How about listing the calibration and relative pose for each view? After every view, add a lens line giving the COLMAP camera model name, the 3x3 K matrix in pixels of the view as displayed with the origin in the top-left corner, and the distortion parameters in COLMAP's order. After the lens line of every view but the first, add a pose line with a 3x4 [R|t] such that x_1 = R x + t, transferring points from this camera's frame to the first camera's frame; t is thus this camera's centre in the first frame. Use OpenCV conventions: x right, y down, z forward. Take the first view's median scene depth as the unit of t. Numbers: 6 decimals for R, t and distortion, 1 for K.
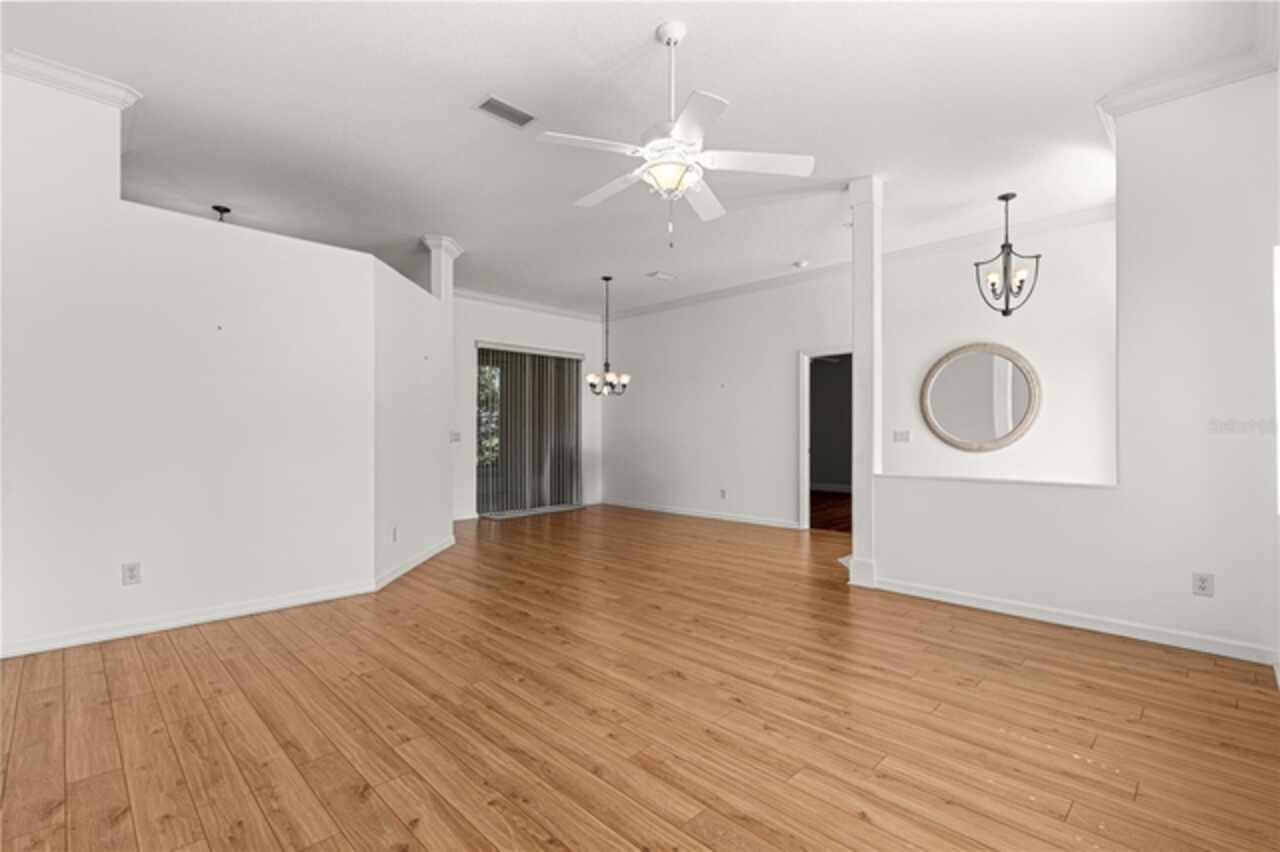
lens RADIAL K [[572.4, 0, 641.2], [0, 572.4, 430.2], [0, 0, 1]] dist [0.001372, 0.000257]
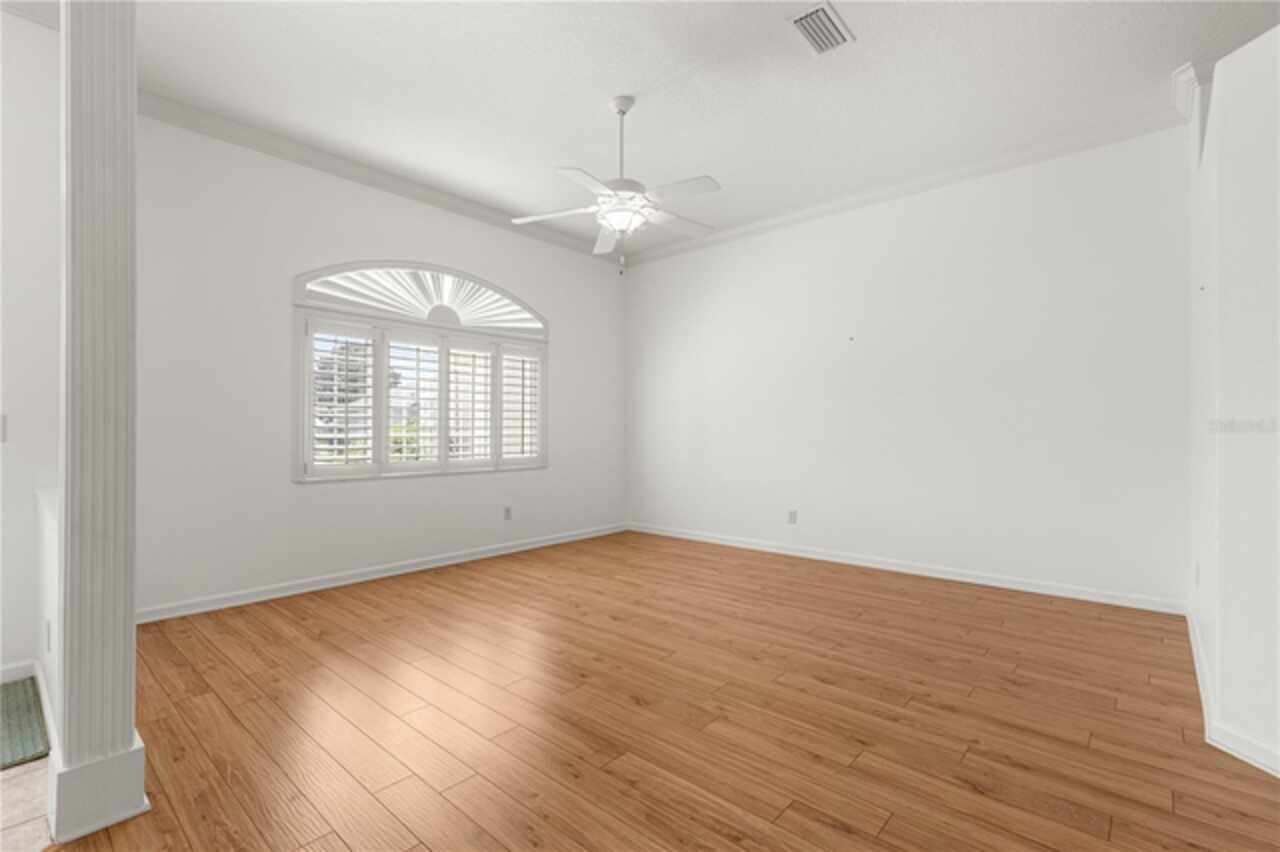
lens RADIAL K [[572.4, 0, 641.2], [0, 572.4, 430.2], [0, 0, 1]] dist [0.001372, 0.000257]
pose [[-0.998263, 0.000216, -0.058921, 0.071777], [0.000773, 0.999955, -0.009427, 0.022937], [0.058916, -0.009456, -0.998218, 1.960213]]
